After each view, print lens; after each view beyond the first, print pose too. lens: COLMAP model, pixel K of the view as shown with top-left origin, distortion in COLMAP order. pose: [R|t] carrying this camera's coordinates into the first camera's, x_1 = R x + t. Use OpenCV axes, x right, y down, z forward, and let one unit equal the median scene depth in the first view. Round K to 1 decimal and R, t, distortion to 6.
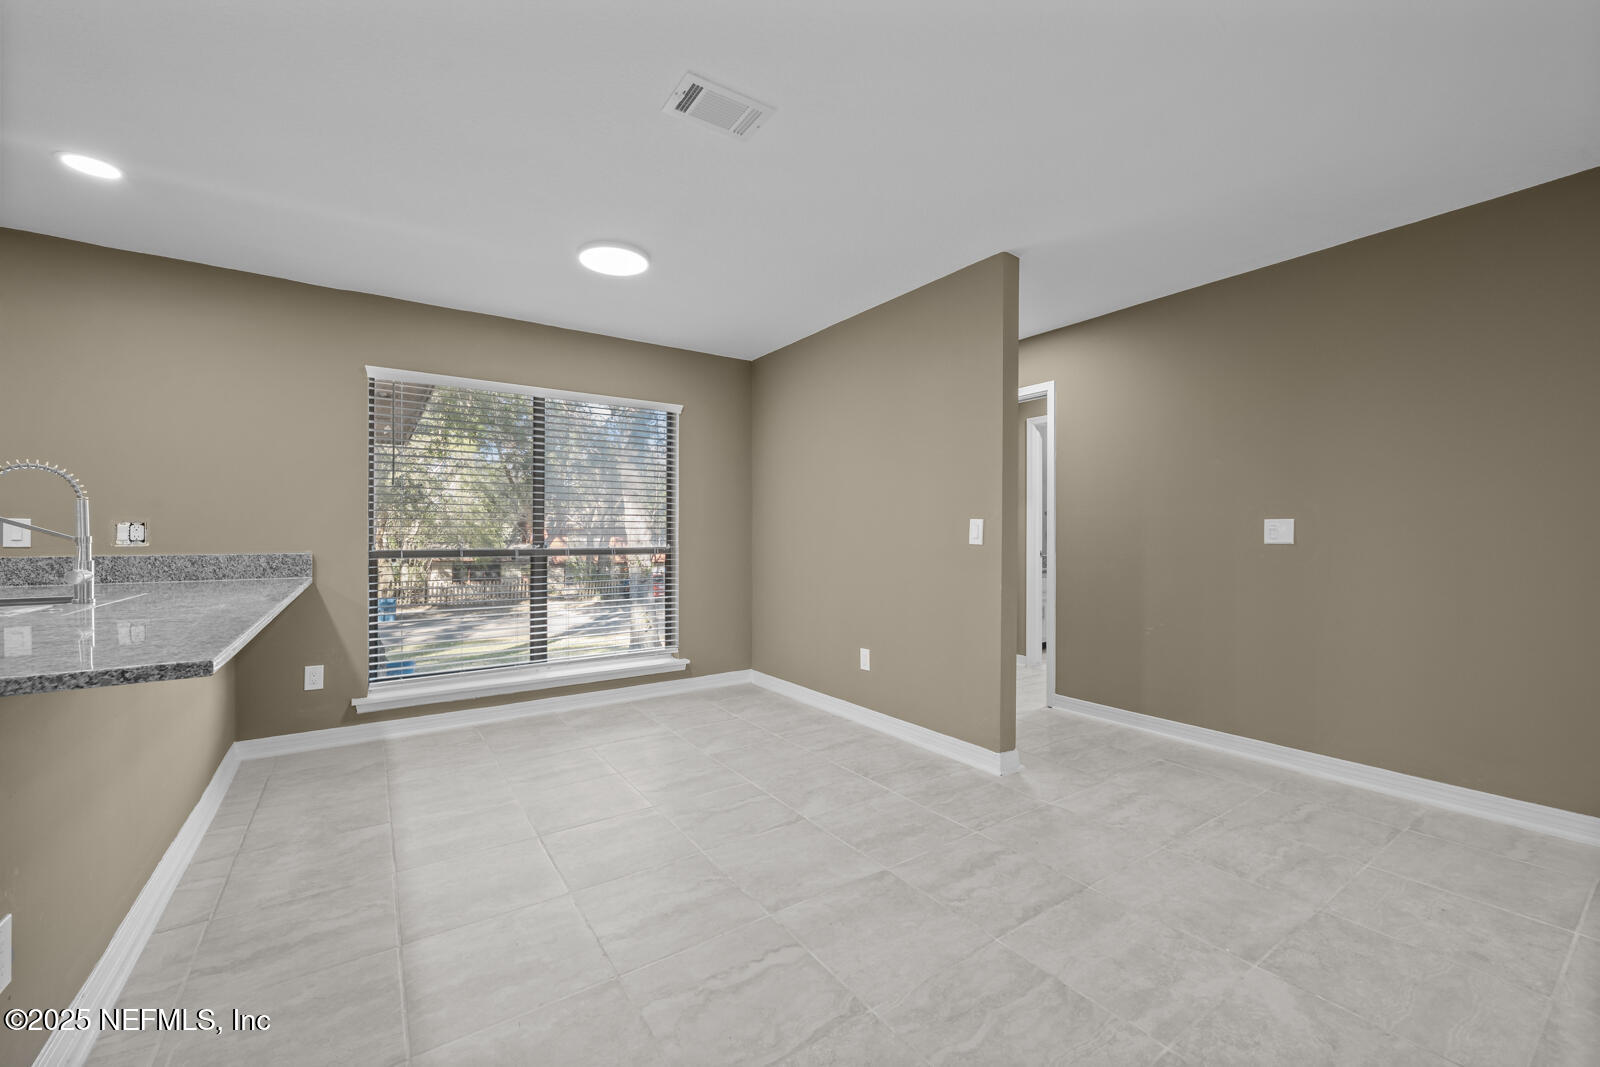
lens RADIAL K [[635.0, 0, 800.3], [0, 635.0, 537.1], [0, 0, 1]] dist [-0.001757, -0.000059]
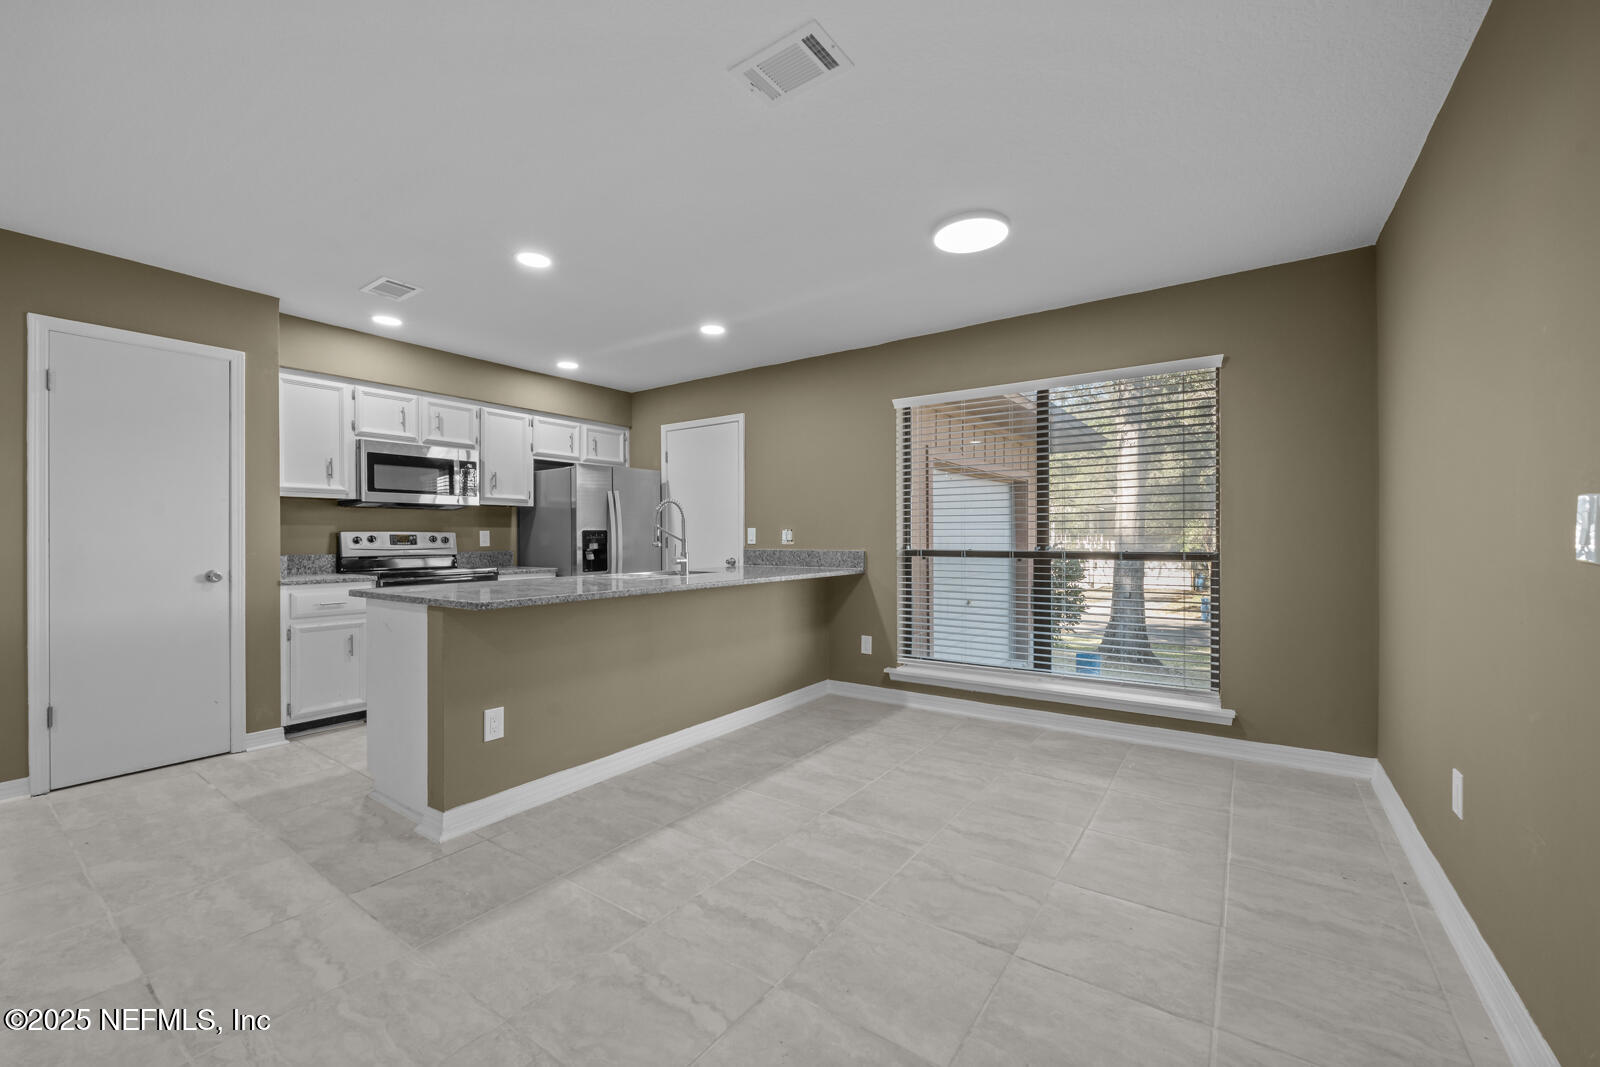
lens RADIAL K [[635.0, 0, 800.3], [0, 635.0, 537.1], [0, 0, 1]] dist [-0.001757, -0.000059]
pose [[0.351303, 0.000038, -0.936262, 0.442789], [0.001596, 0.999999, 0.000640, -0.004073], [0.936260, -0.001719, 0.351302, 0.426073]]
